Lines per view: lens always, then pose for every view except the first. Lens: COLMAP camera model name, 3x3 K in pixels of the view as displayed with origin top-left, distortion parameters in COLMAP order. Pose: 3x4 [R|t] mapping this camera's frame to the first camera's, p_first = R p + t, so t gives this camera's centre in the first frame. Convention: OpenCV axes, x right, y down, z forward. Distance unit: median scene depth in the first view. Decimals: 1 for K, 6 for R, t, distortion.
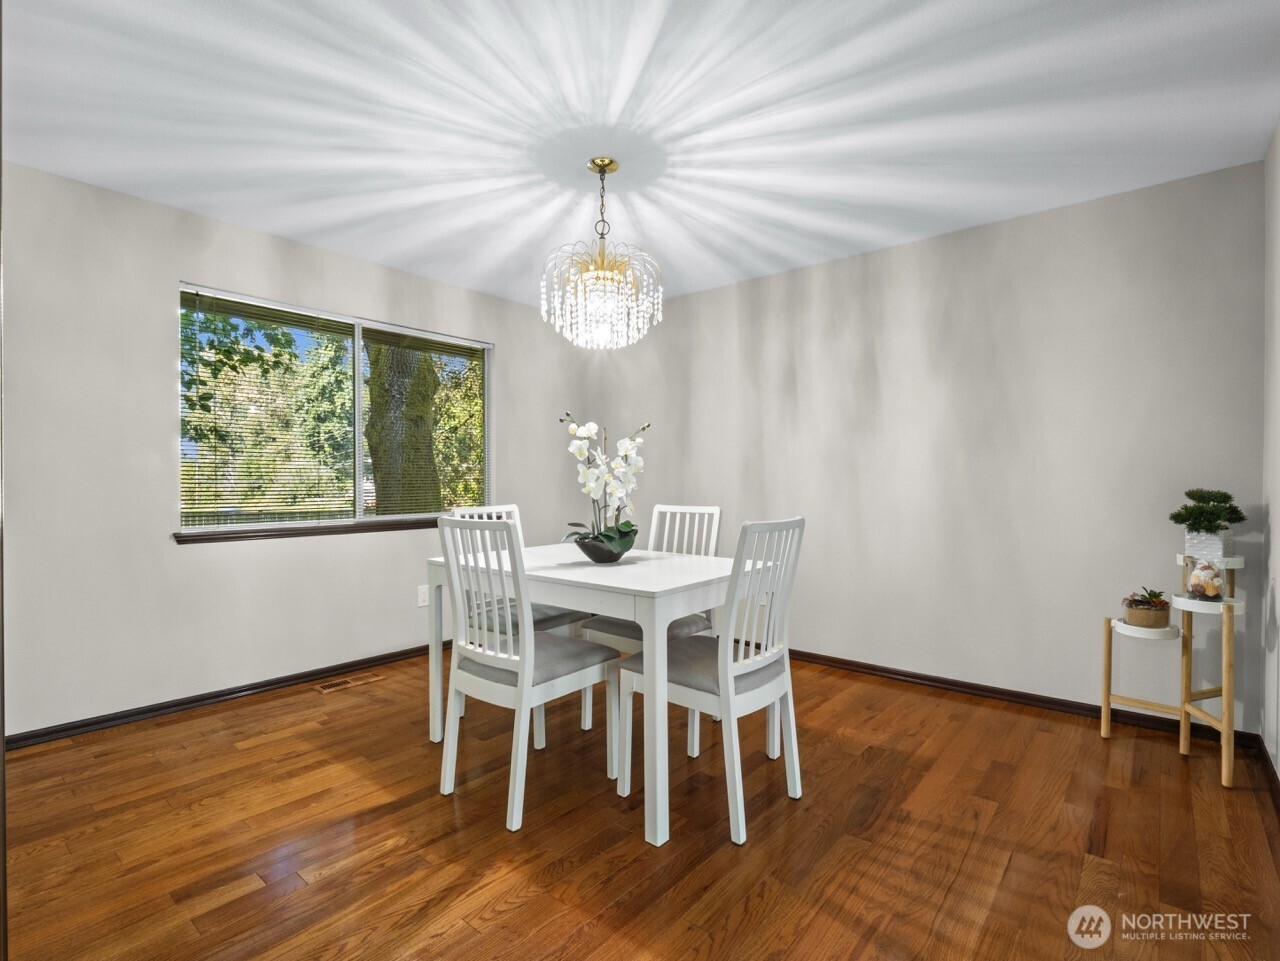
lens RADIAL K [[624.4, 0, 640.2], [0, 624.4, 481.0], [0, 0, 1]] dist [0.005302, 0.000175]
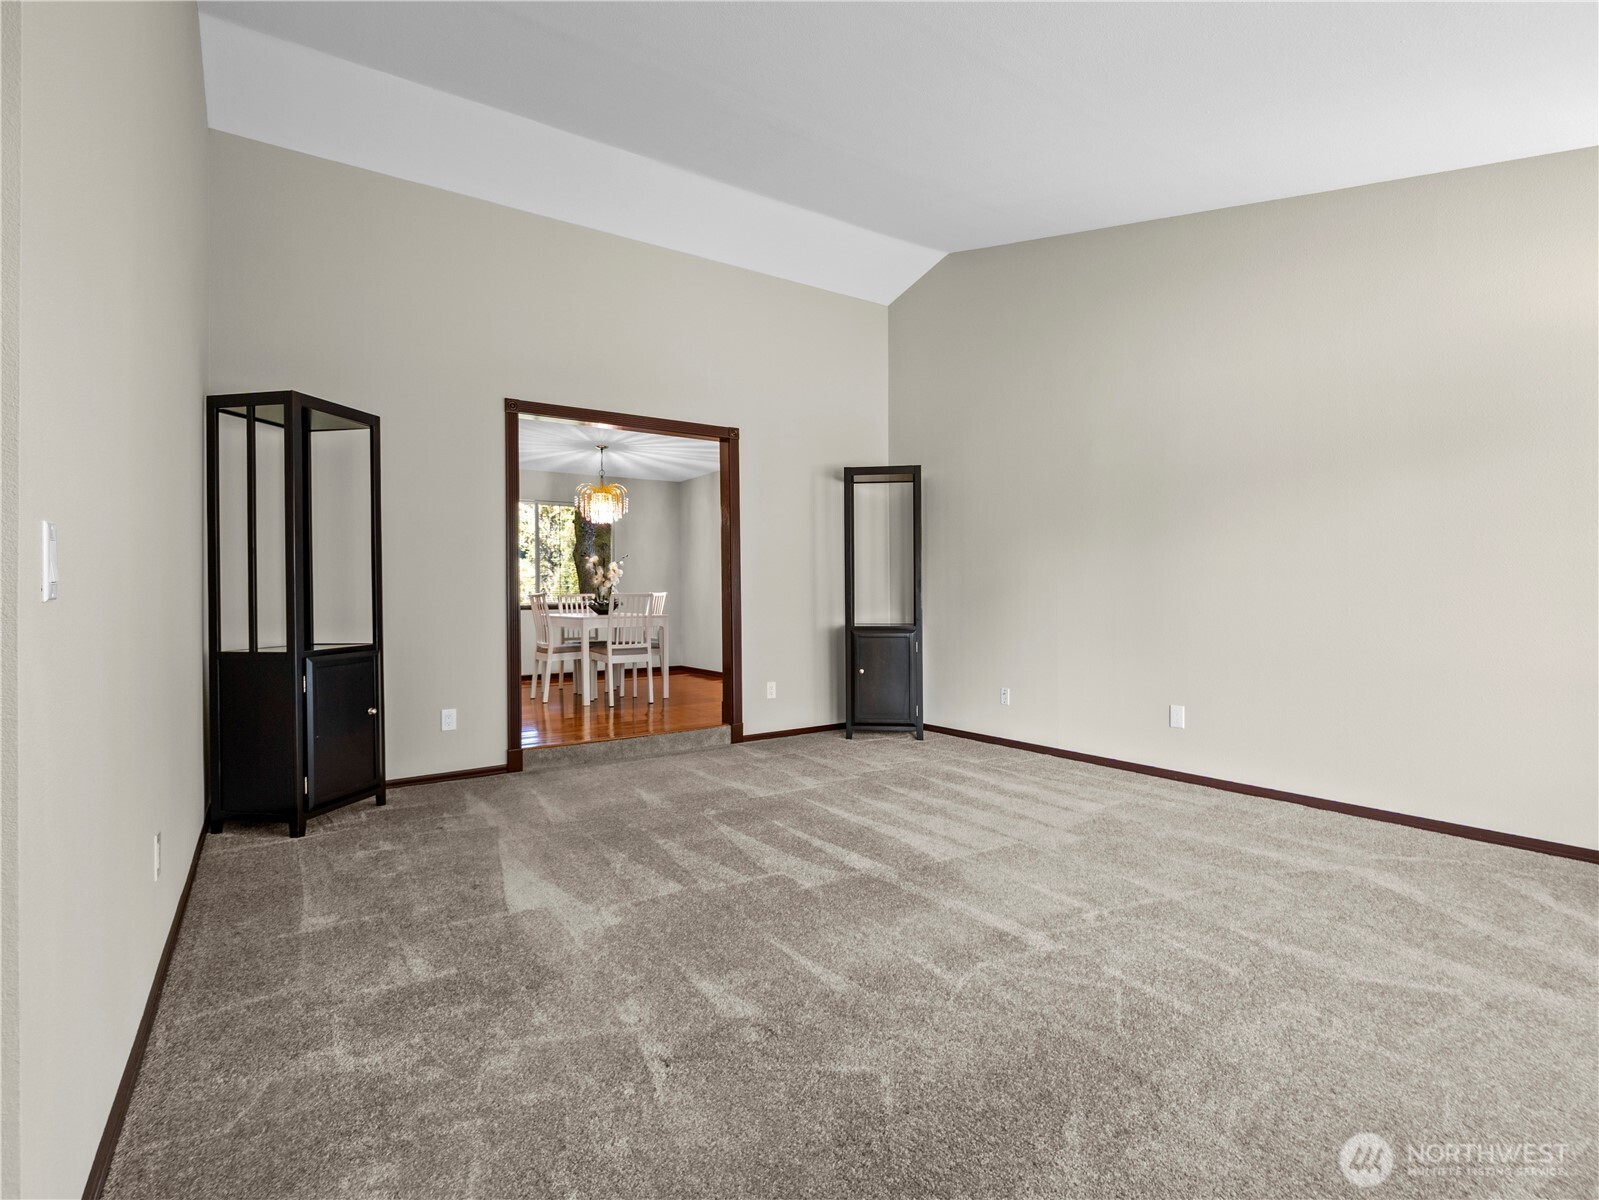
lens RADIAL K [[780.1, 0, 800.4], [0, 780.1, 598.4], [0, 0, 1]] dist [0.005302, 0.000175]
pose [[0.959672, -0.001433, -0.281120, 1.442222], [0.002277, 0.999994, 0.002676, 0.059412], [0.281114, -0.003208, 0.959669, -1.559937]]
